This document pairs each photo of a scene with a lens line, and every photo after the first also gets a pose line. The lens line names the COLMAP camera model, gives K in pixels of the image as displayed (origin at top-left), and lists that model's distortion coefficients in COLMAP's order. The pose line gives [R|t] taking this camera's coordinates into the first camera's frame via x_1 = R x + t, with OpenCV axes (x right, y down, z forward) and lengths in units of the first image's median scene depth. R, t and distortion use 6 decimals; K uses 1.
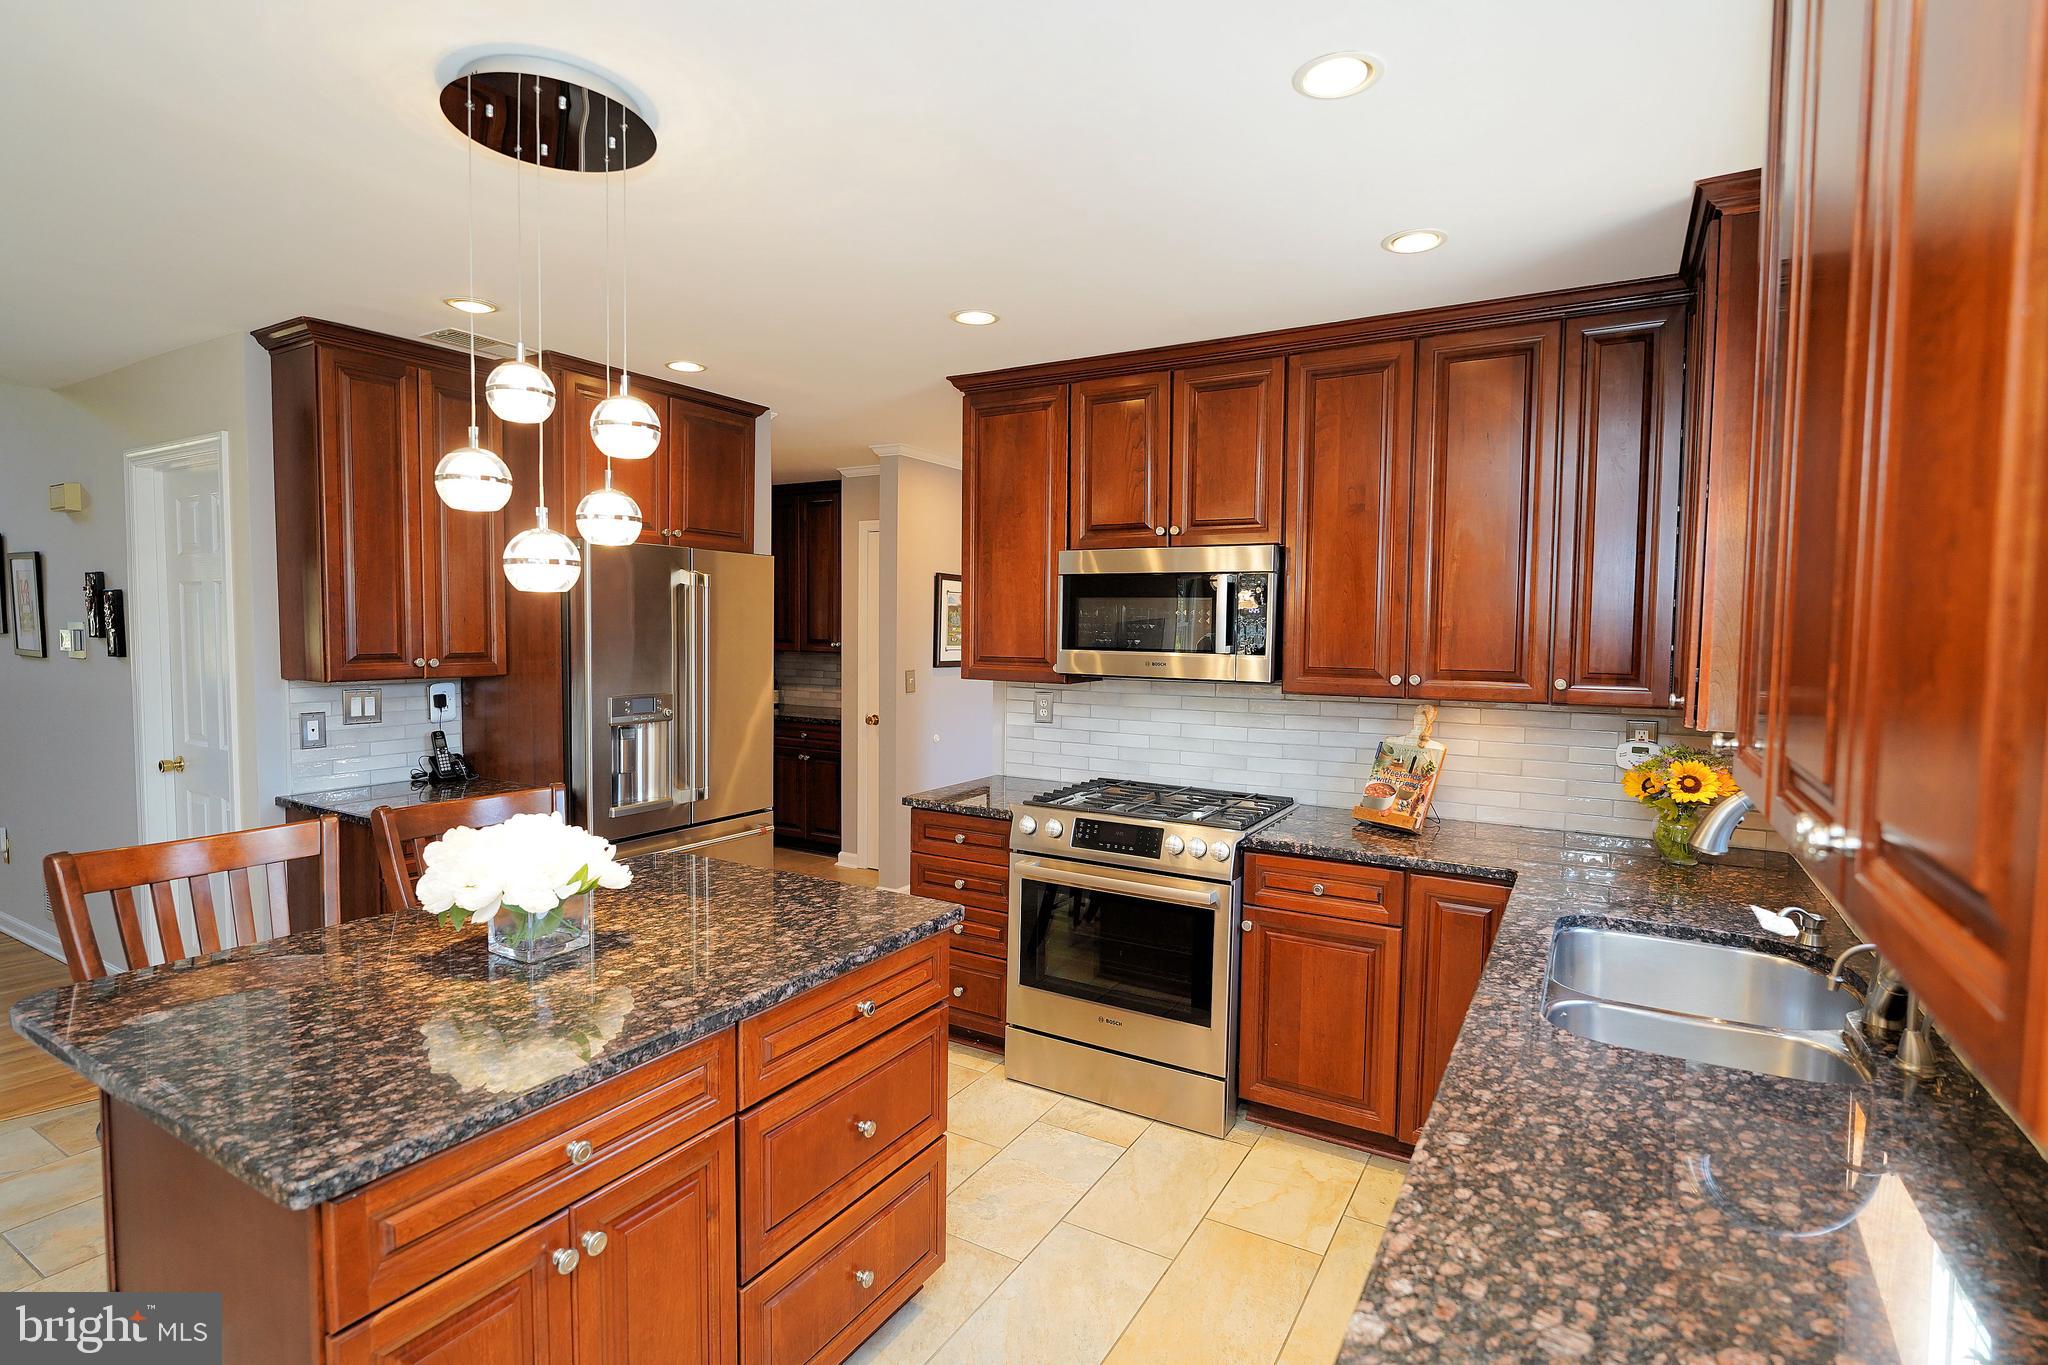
lens RADIAL K [[989.5, 0, 1025.9], [0, 989.5, 686.5], [0, 0, 1]] dist [-0.004040, -0.002360]
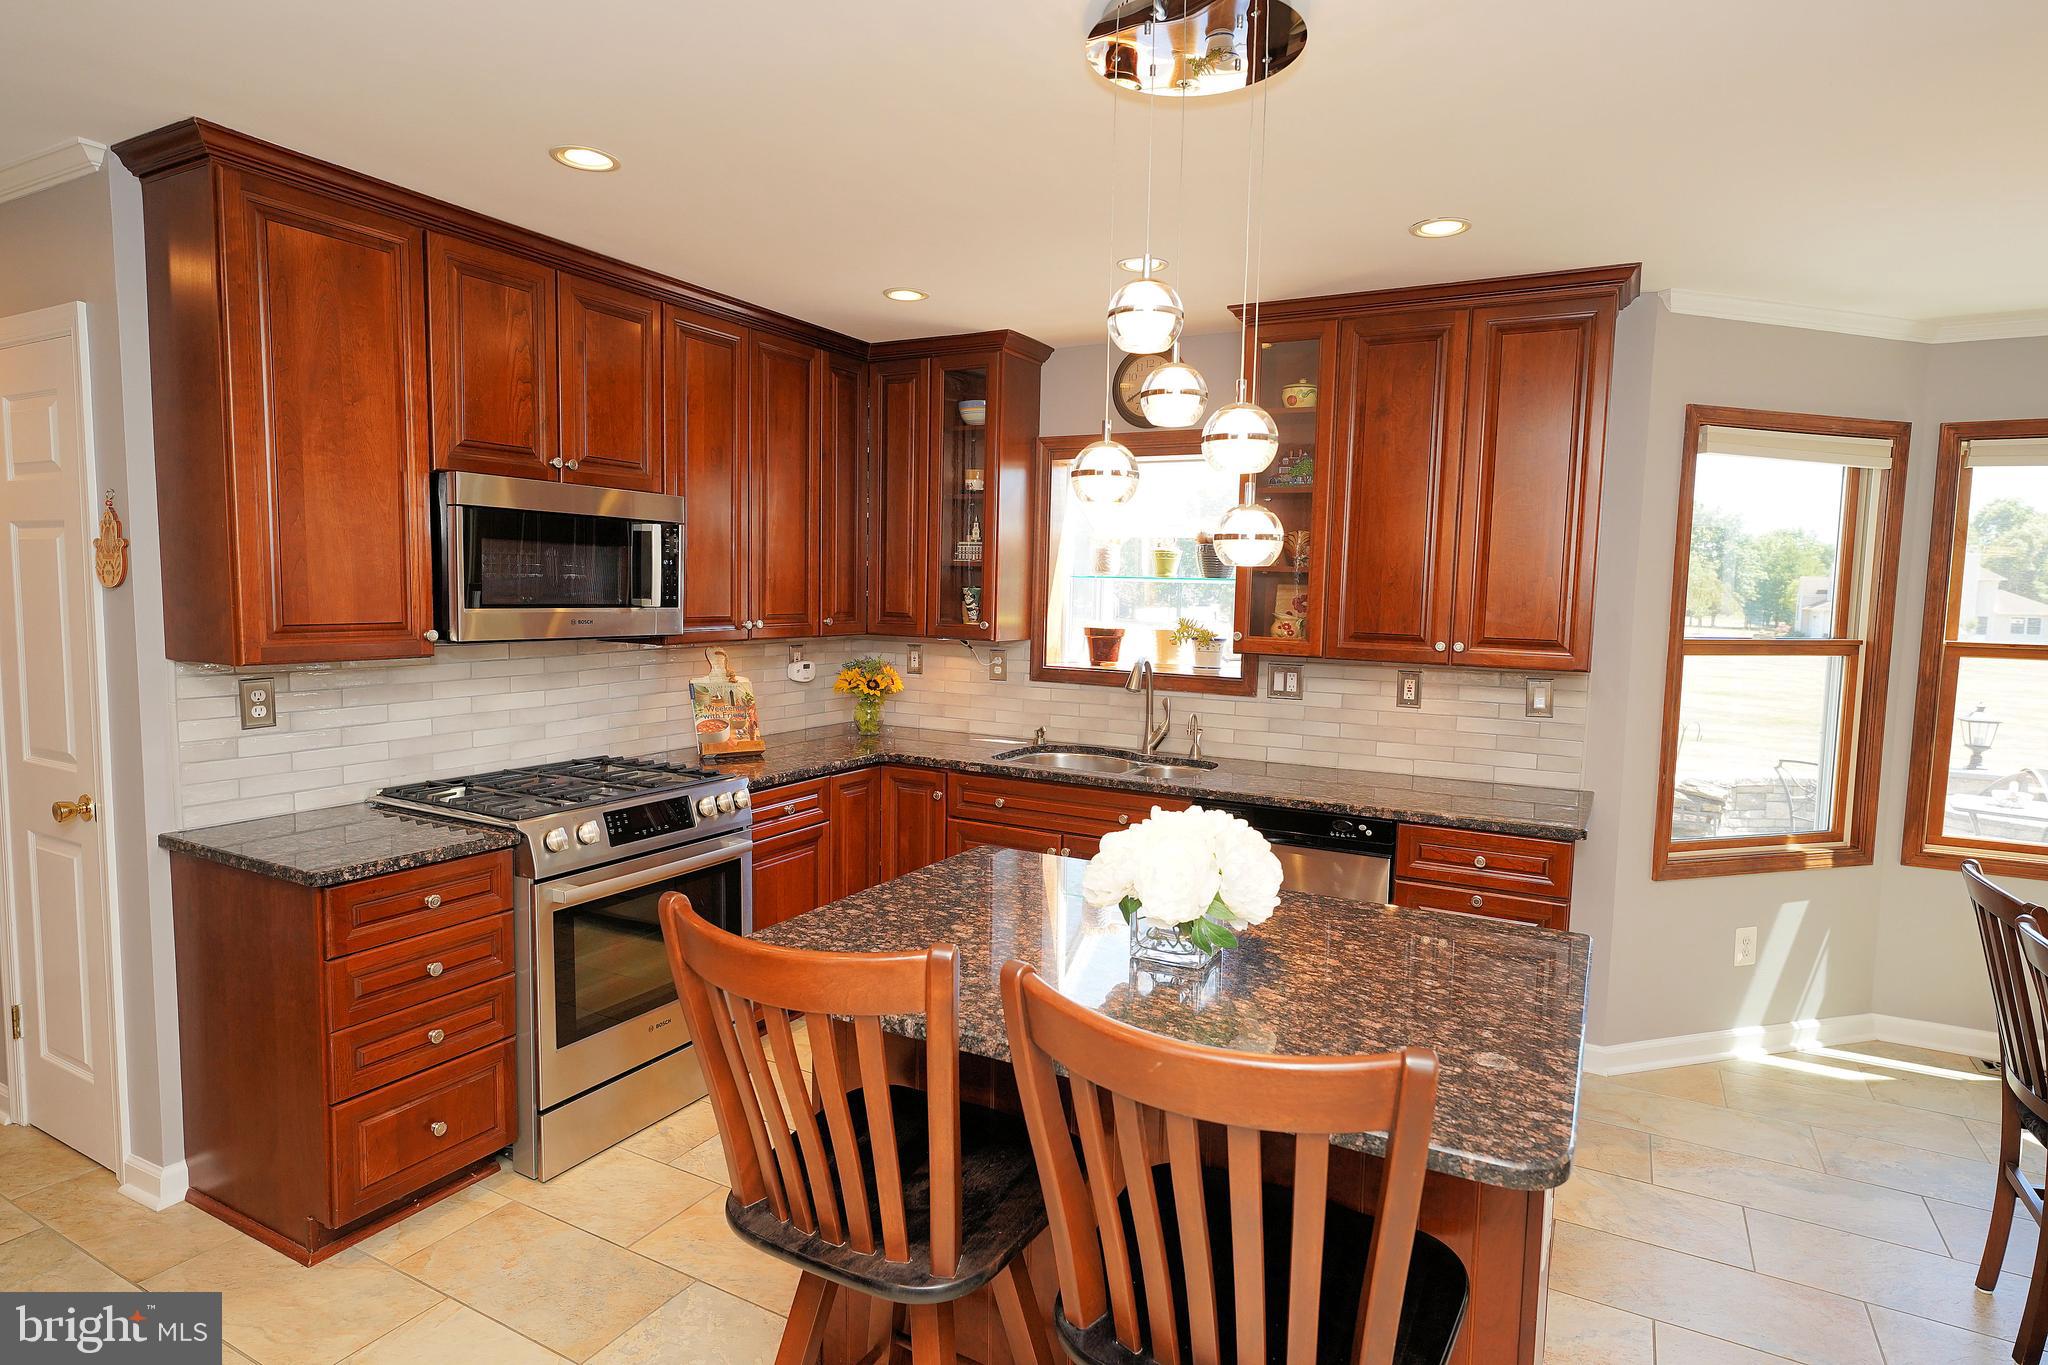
lens RADIAL K [[1085.8, 0, 1018.1], [0, 1085.8, 682.2], [0, 0, 1]] dist [0.004426, -0.001376]
pose [[-0.028919, -0.100011, 0.994566, -0.851024], [0.039677, 0.994083, 0.101117, -0.053071], [-0.998794, 0.042386, -0.024780, 0.675288]]
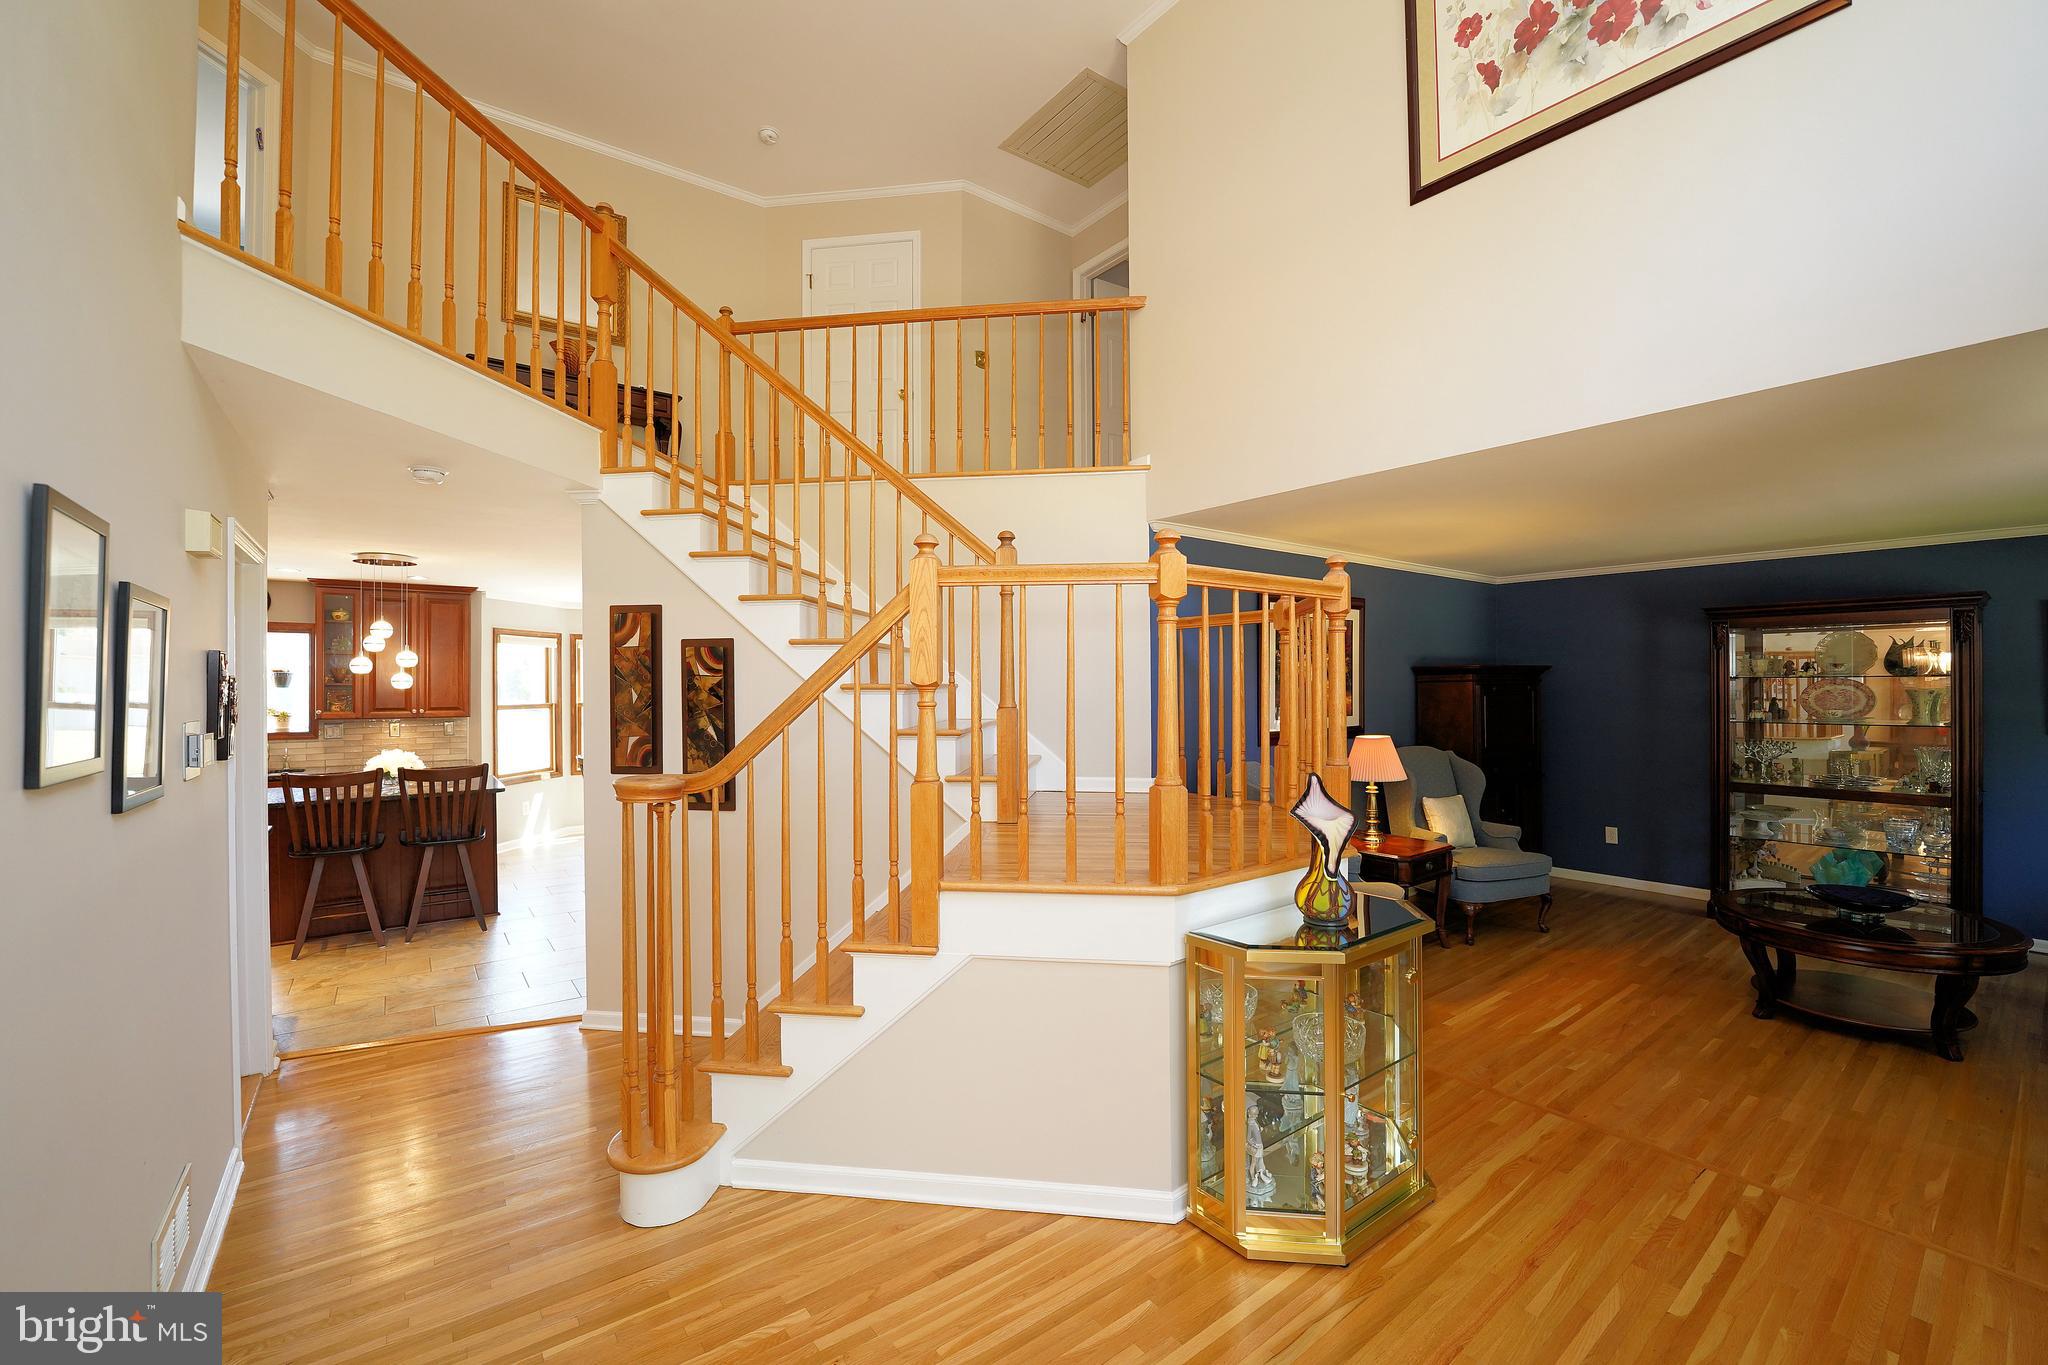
lens RADIAL K [[836.2, 0, 1015.2], [0, 836.2, 679.2], [0, 0, 1]] dist [-0.021924, 0.000746]
pose [[-0.919772, -0.001808, 0.392449, -2.172782], [0.021048, 0.998323, 0.053930, -0.137450], [-0.391889, 0.057864, -0.918191, 1.640685]]
